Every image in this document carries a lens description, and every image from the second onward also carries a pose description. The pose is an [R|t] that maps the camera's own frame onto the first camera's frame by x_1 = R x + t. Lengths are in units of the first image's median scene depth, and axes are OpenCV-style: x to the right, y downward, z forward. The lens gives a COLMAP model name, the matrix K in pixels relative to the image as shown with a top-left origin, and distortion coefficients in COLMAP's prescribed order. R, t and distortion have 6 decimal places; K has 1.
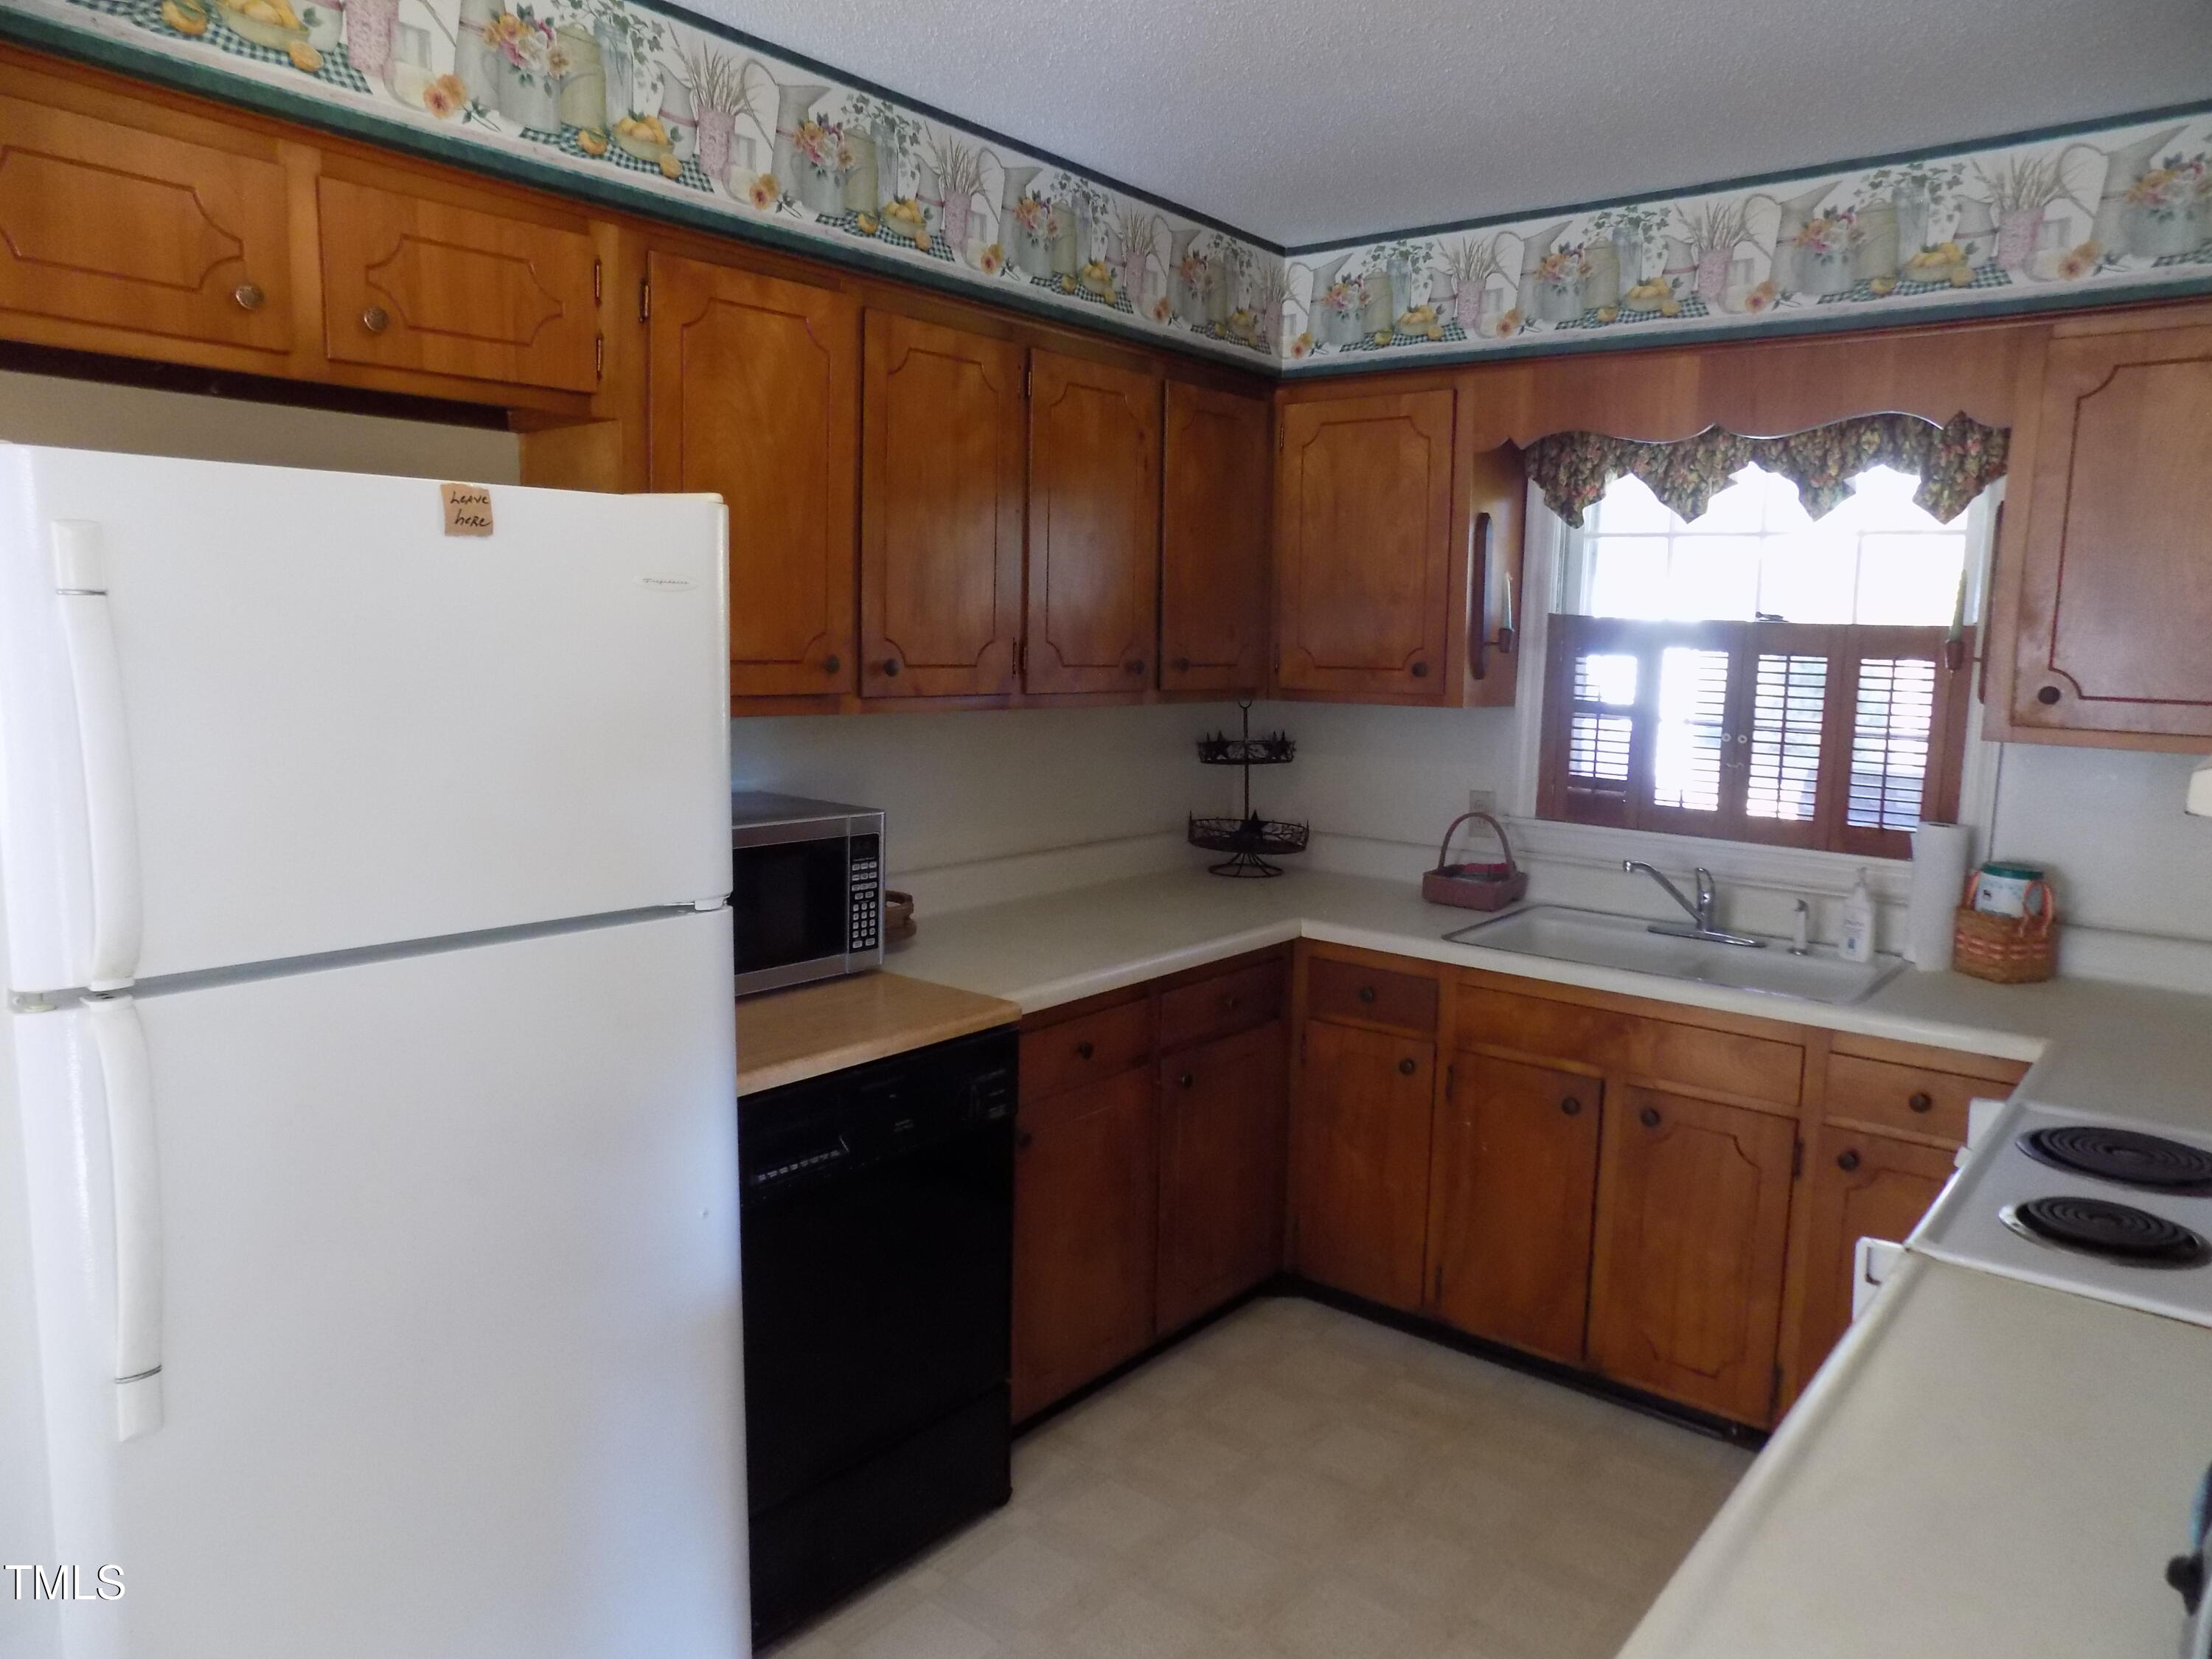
lens RADIAL K [[1560.6, 0, 1088.2], [0, 1560.6, 828.2], [0, 0, 1]] dist [-0.016978, 0.032271]
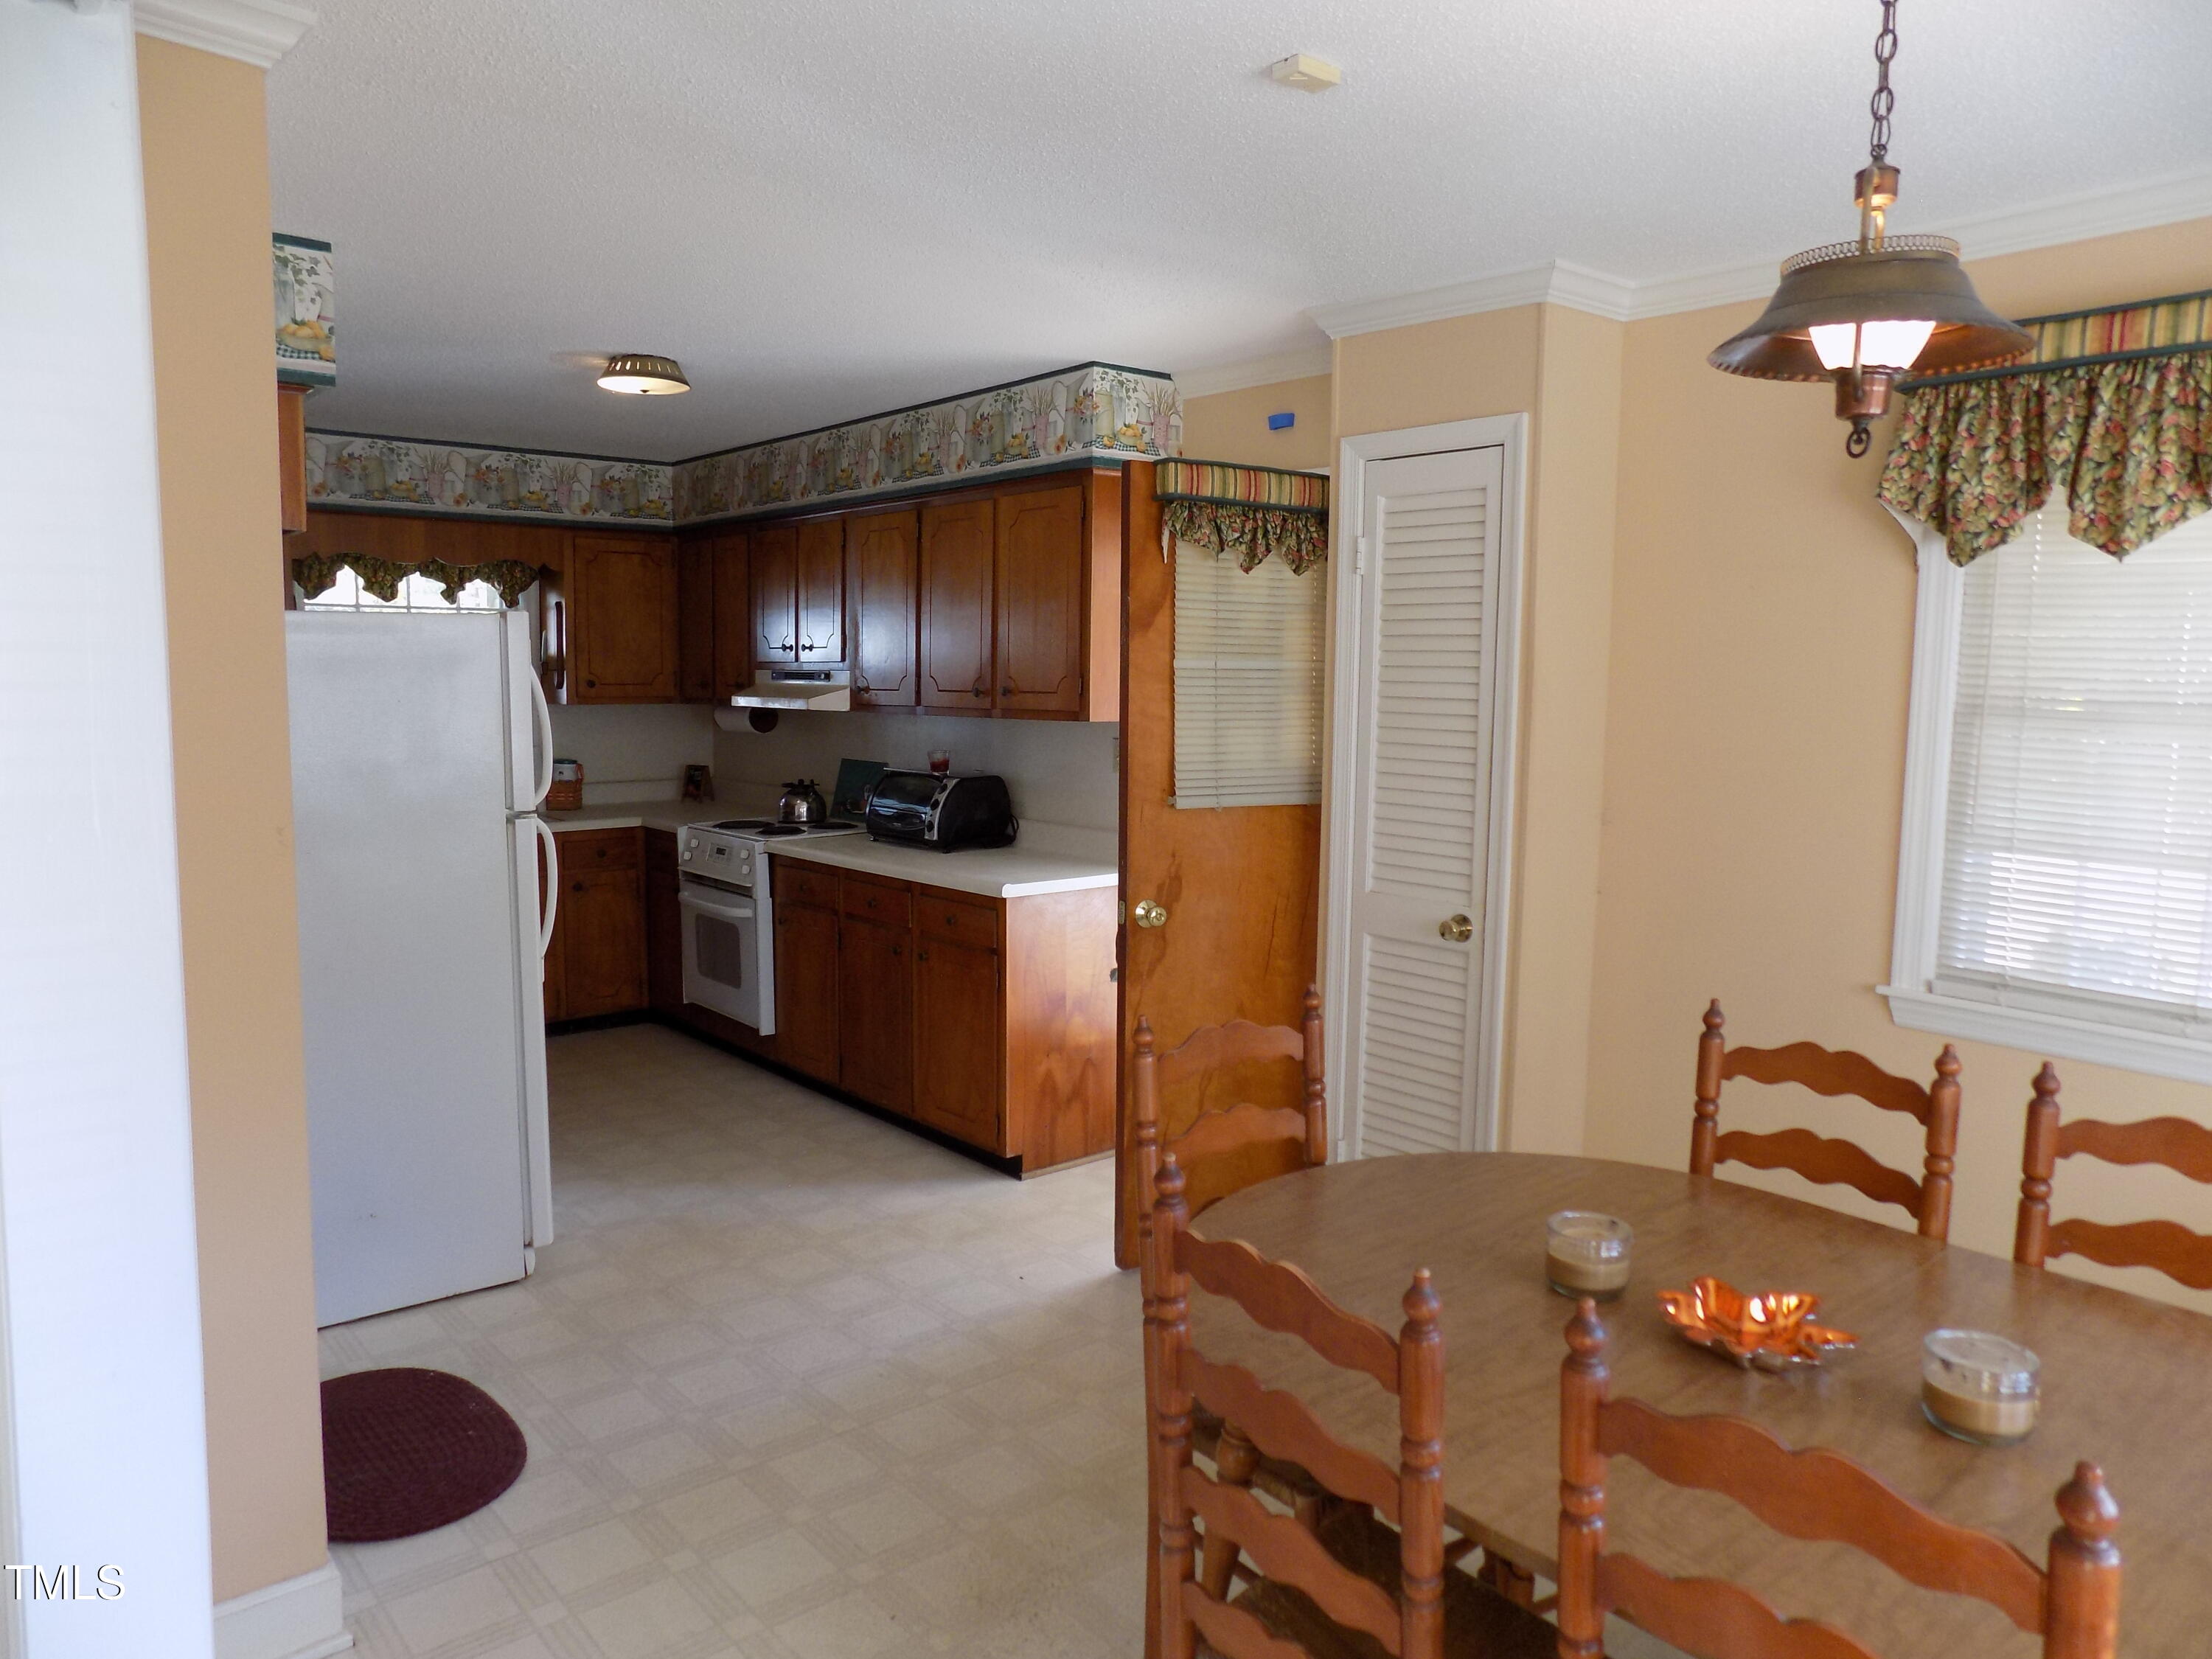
lens RADIAL K [[1480.9, 0, 1100.7], [0, 1480.9, 833.4], [0, 0, 1]] dist [-0.076418, 0.053528]
pose [[0.181698, -0.129255, 0.974823, -1.251664], [0.127577, 0.986044, 0.106963, 0.001384], [-0.975044, 0.104930, 0.195652, -0.159068]]
